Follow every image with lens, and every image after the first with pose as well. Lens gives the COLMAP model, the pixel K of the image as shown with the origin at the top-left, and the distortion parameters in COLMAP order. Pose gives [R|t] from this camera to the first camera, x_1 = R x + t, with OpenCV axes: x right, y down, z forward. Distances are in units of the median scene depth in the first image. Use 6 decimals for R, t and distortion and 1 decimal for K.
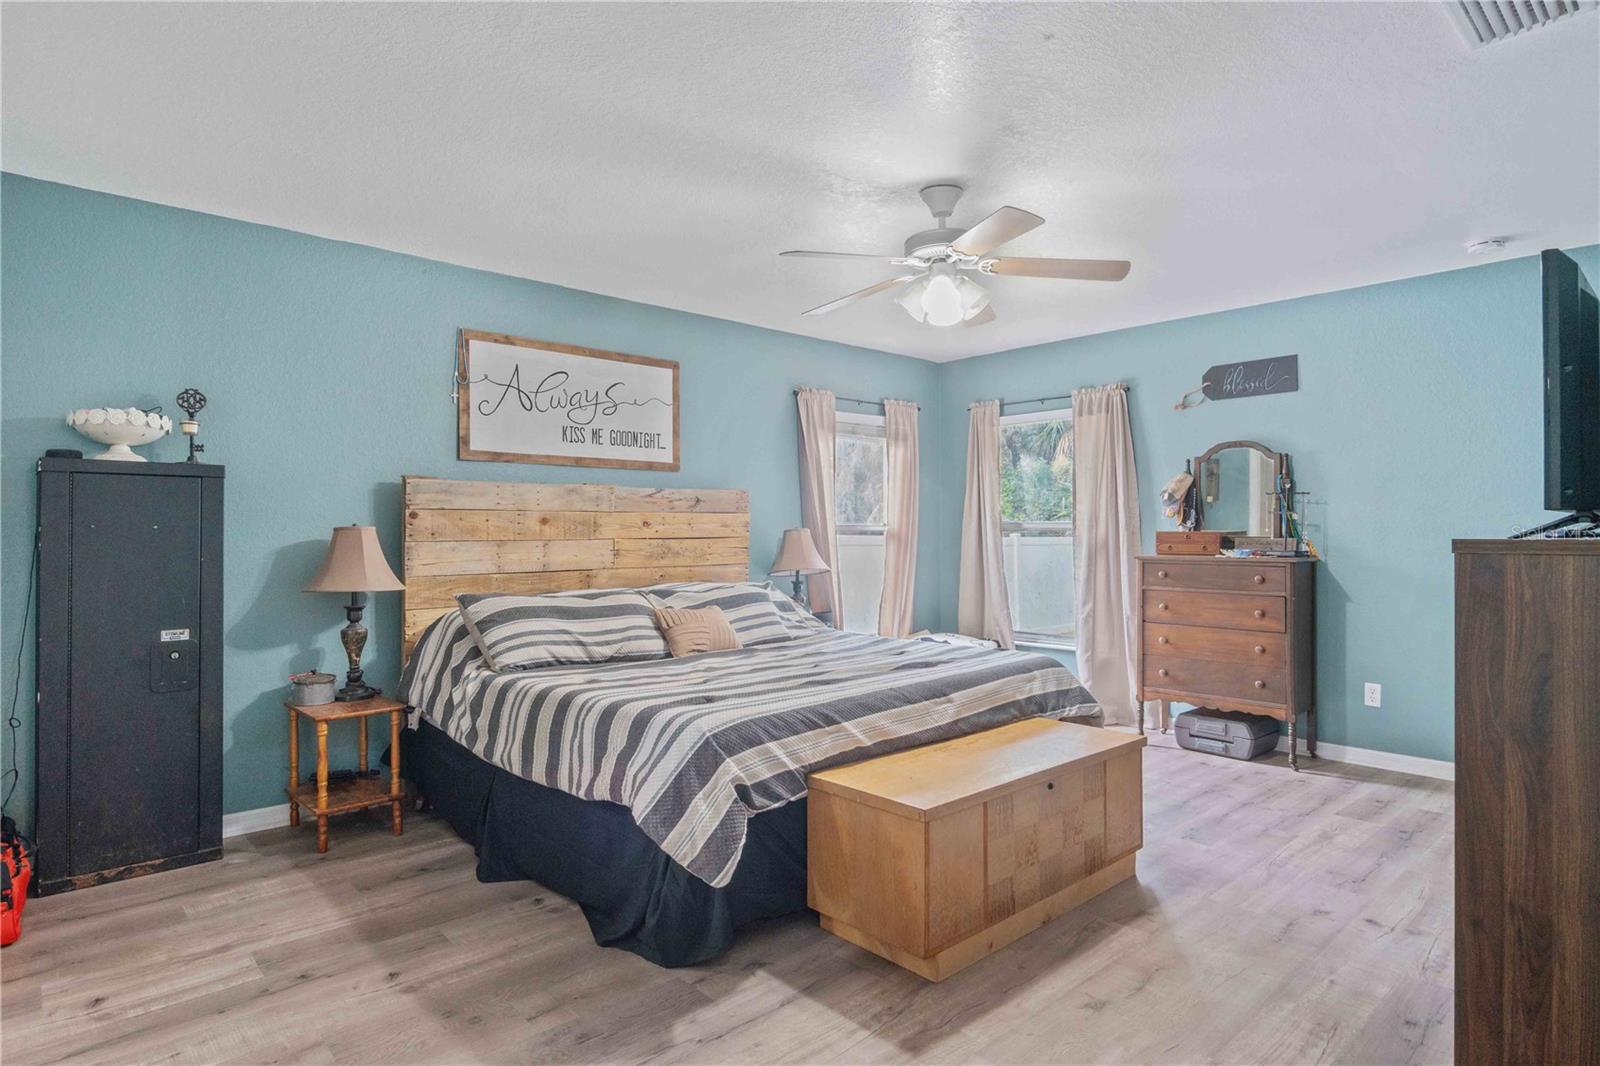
lens RADIAL K [[868.6, 0, 800.0], [0, 868.6, 533.0], [0, 0, 1]] dist [-0.003688, -0.000945]
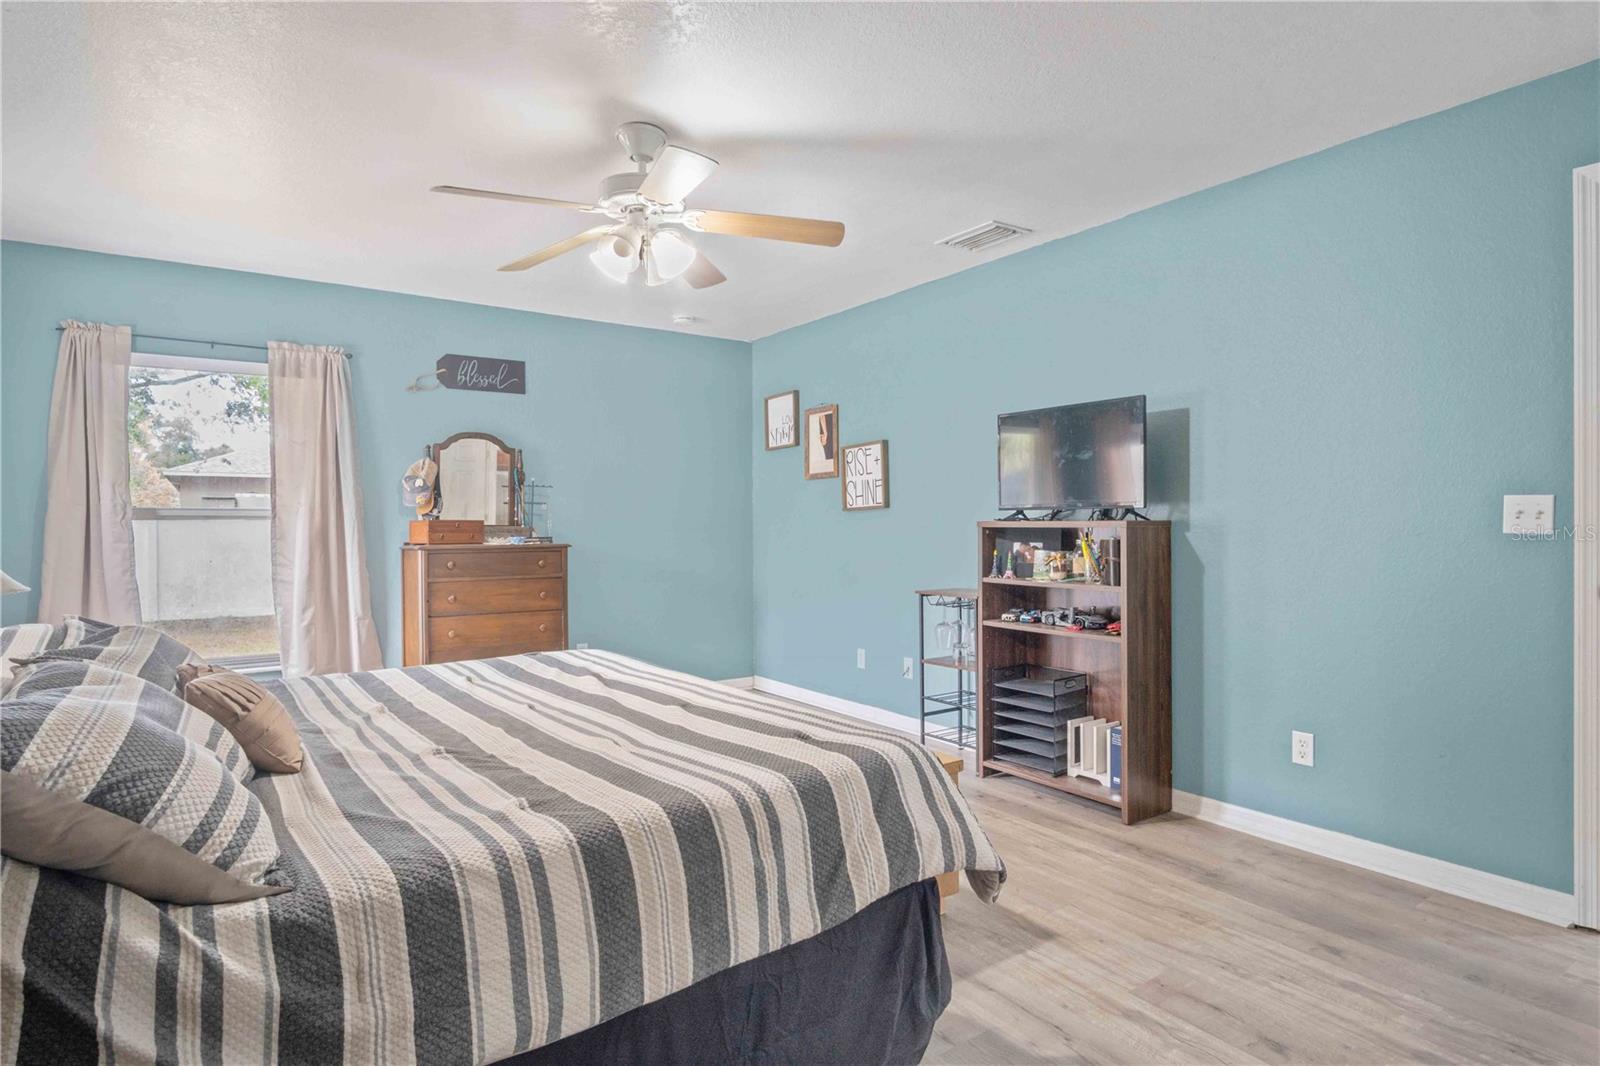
lens RADIAL K [[853.2, 0, 798.3], [0, 853.2, 530.2], [0, 0, 1]] dist [-0.004365, -0.001651]
pose [[0.127378, -0.009553, 0.991808, -0.487701], [0.003614, 0.999951, 0.009168, 0.002383], [-0.991848, 0.002416, 0.127406, 0.525303]]
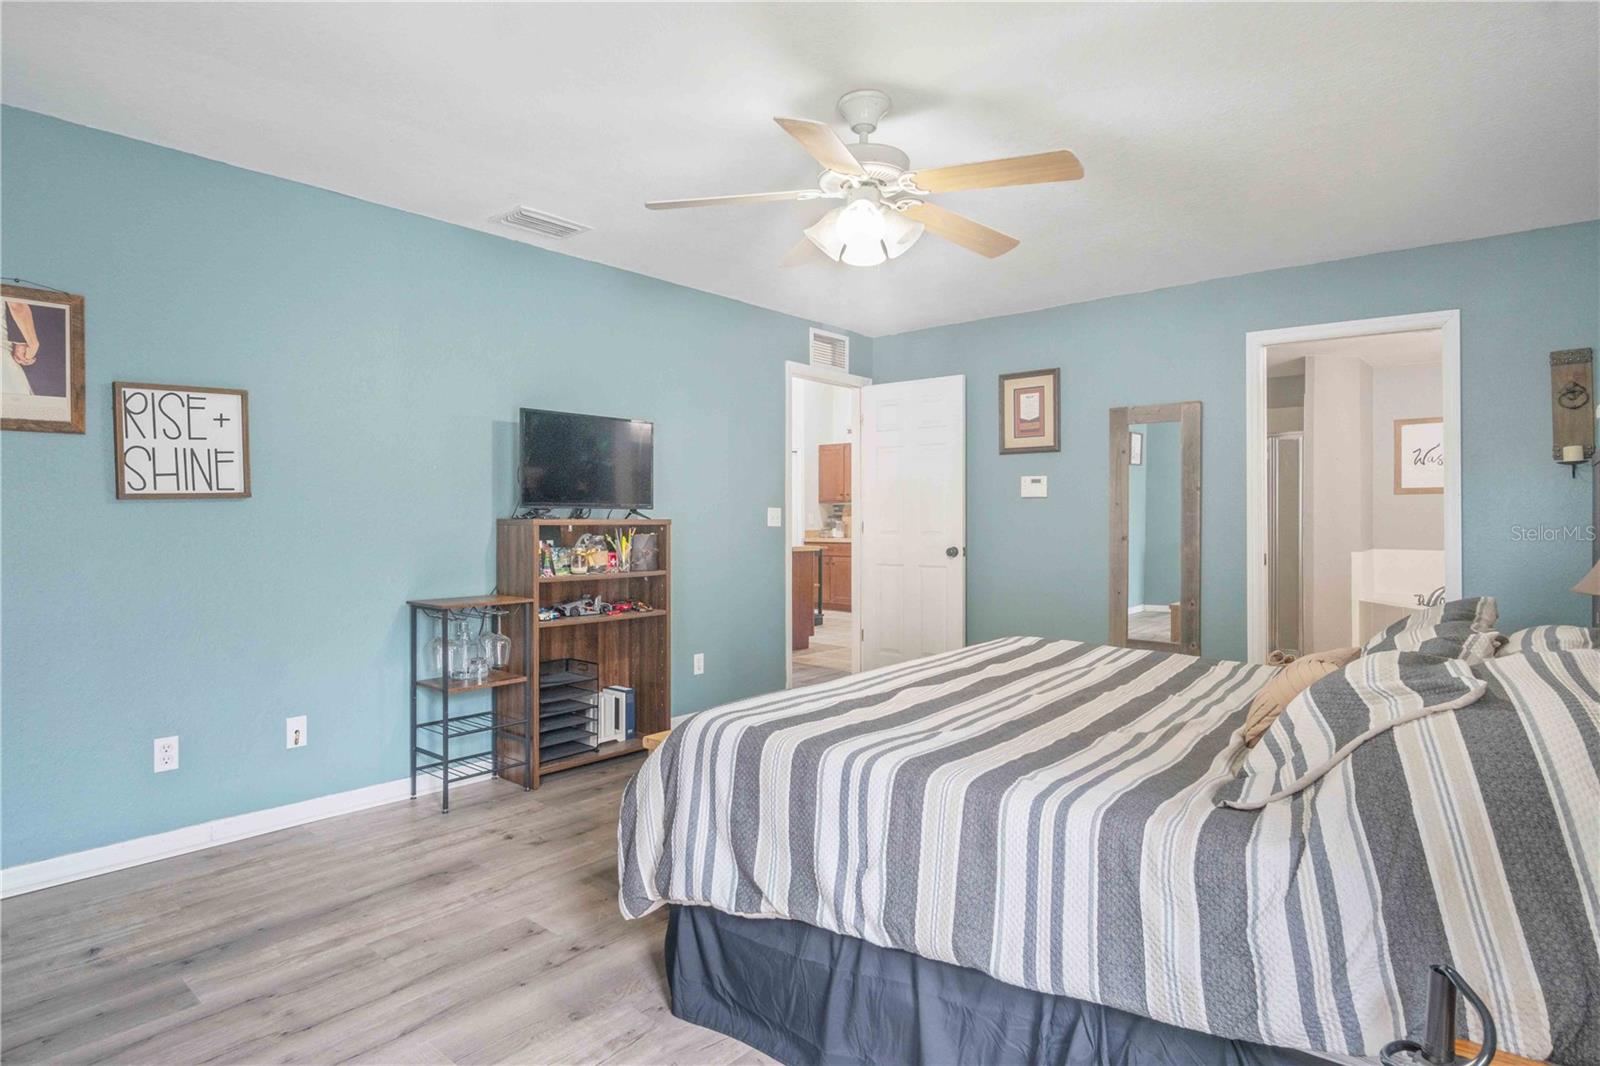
lens RADIAL K [[868.6, 0, 800.0], [0, 868.6, 533.0], [0, 0, 1]] dist [-0.003688, -0.000945]
pose [[-0.991495, 0.000914, -0.130143, 0.237806], [-0.000969, 0.999896, 0.014409, 0.002716], [0.130142, 0.014412, -0.991391, 1.301486]]
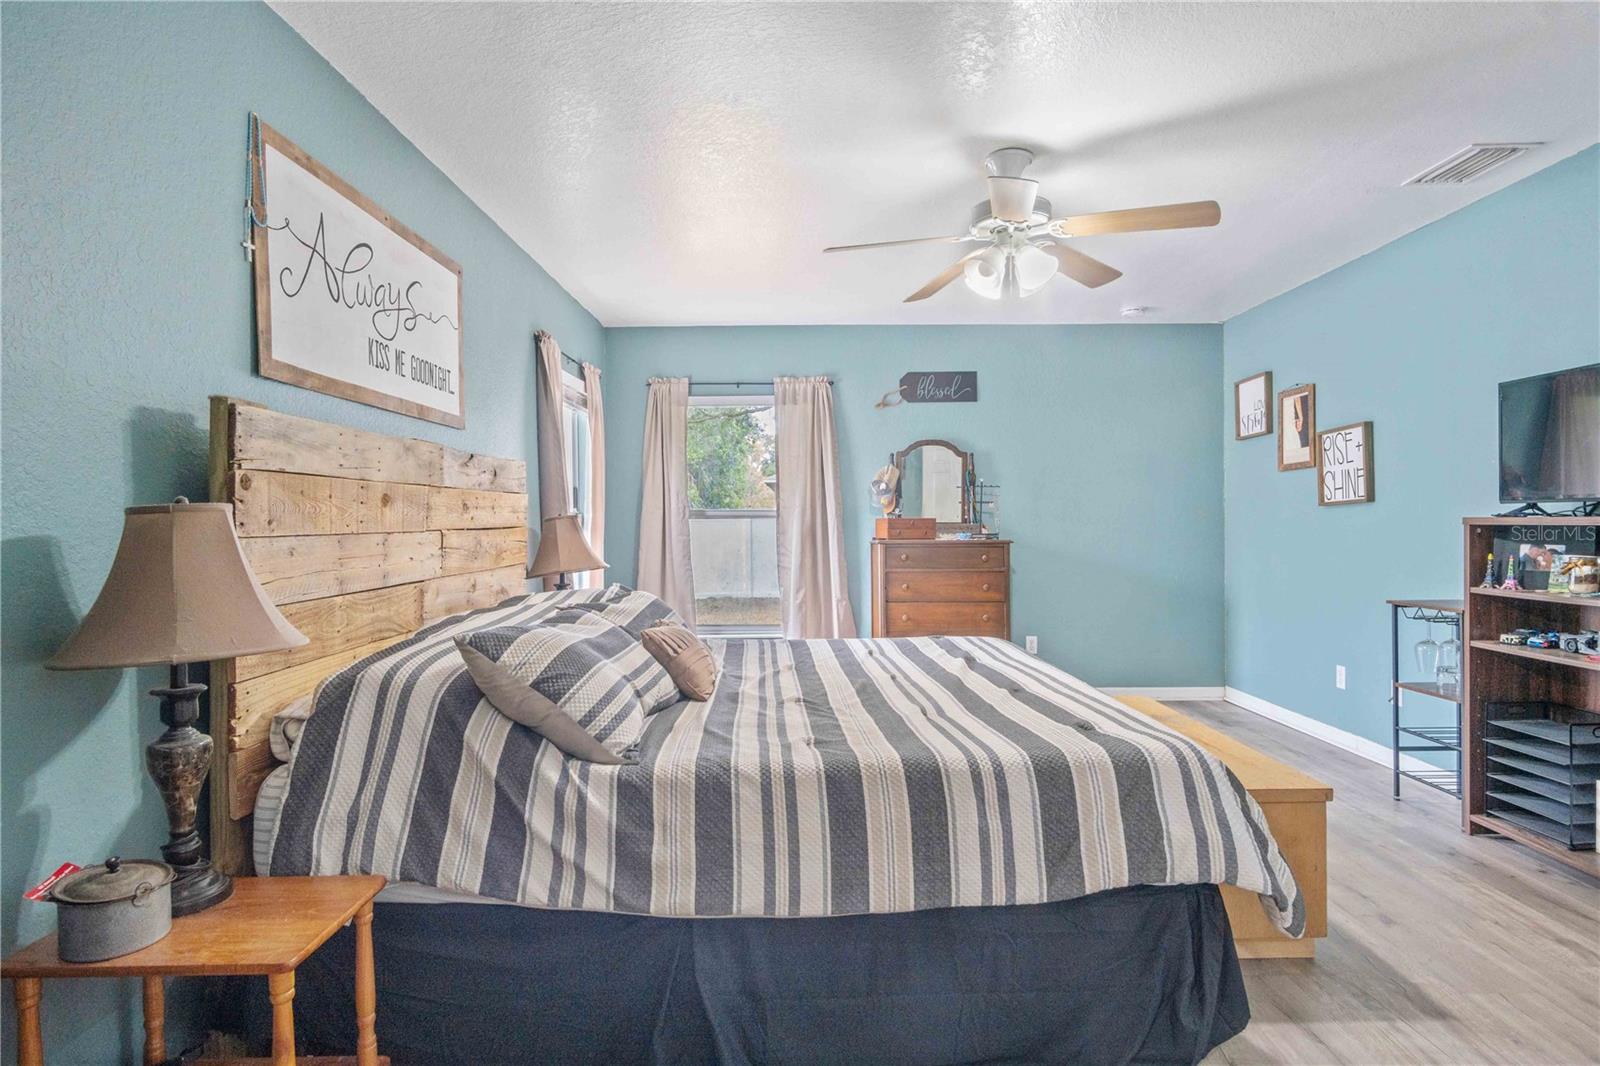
lens RADIAL K [[855.1, 0, 800.0], [0, 855.1, 533.0], [0, 0, 1]] dist [-0.001973, -0.001933]
pose [[0.674445, -0.013566, 0.738200, -0.490758], [0.006015, 0.999899, 0.012880, 0.002454], [-0.738301, -0.004247, 0.674458, 0.386910]]
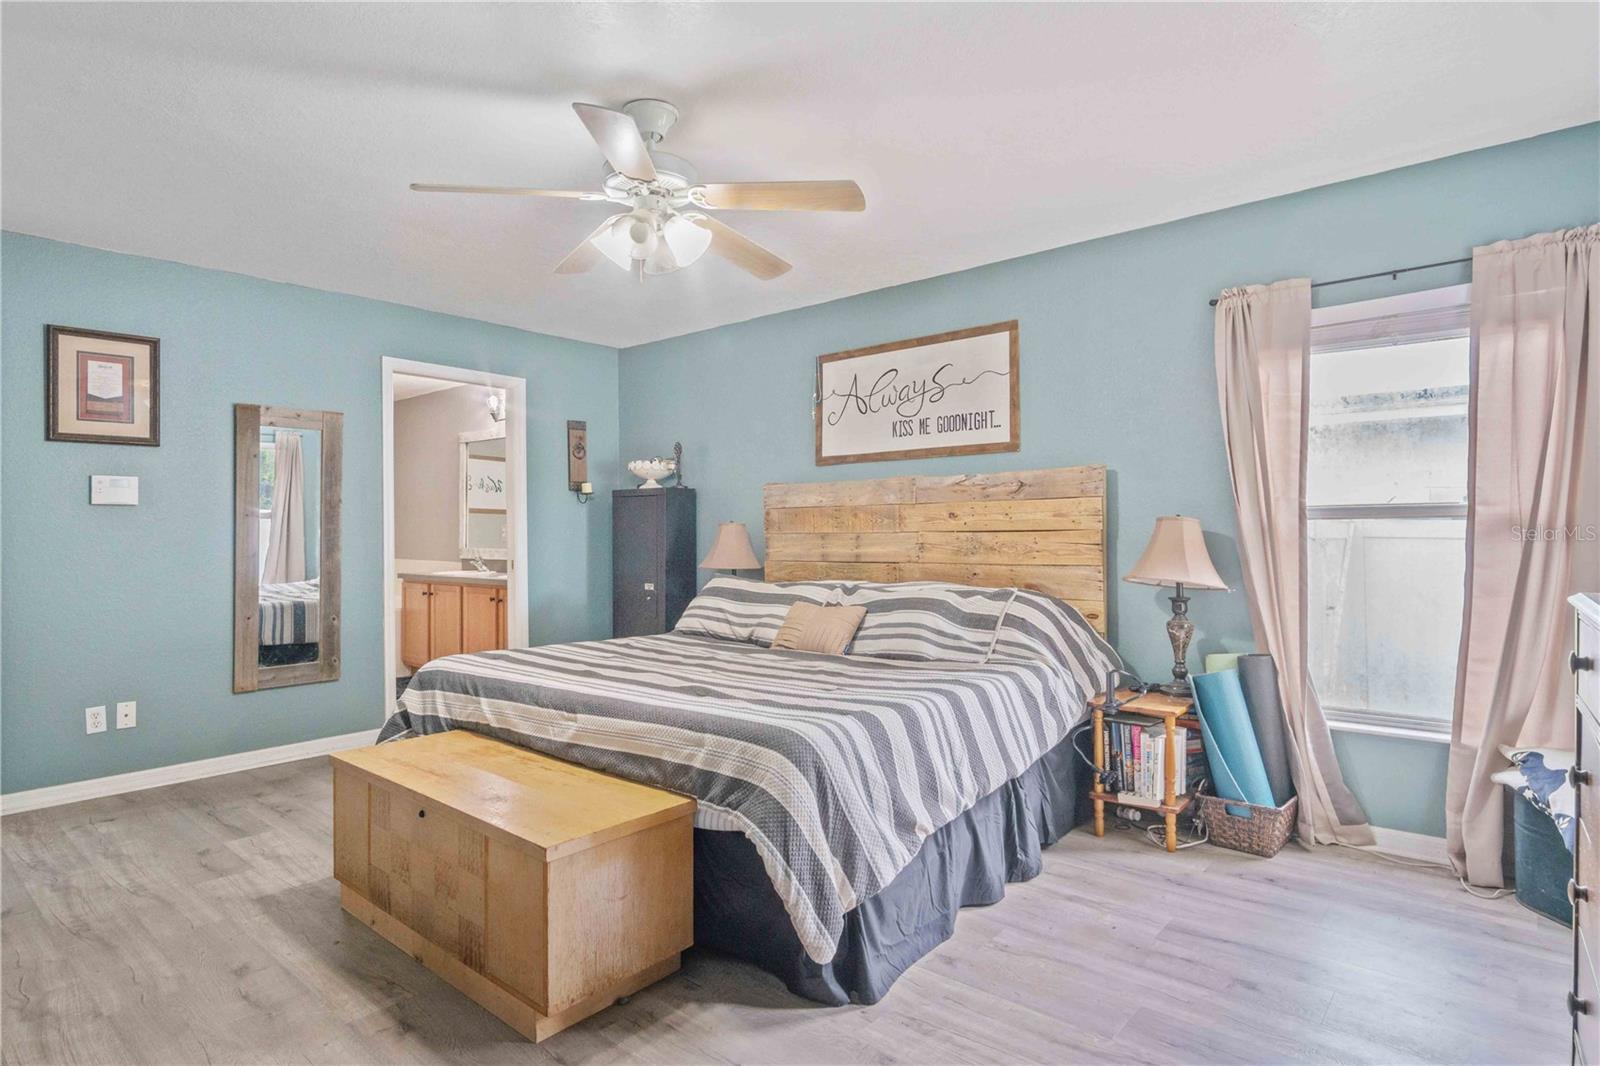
lens RADIAL K [[853.2, 0, 798.3], [0, 853.2, 530.2], [0, 0, 1]] dist [-0.004365, -0.001651]
pose [[0.118708, 0.002379, -0.992926, 0.700531], [0.009417, 0.999949, 0.003522, 0.000378], [0.992885, -0.009768, 0.118680, 0.747125]]
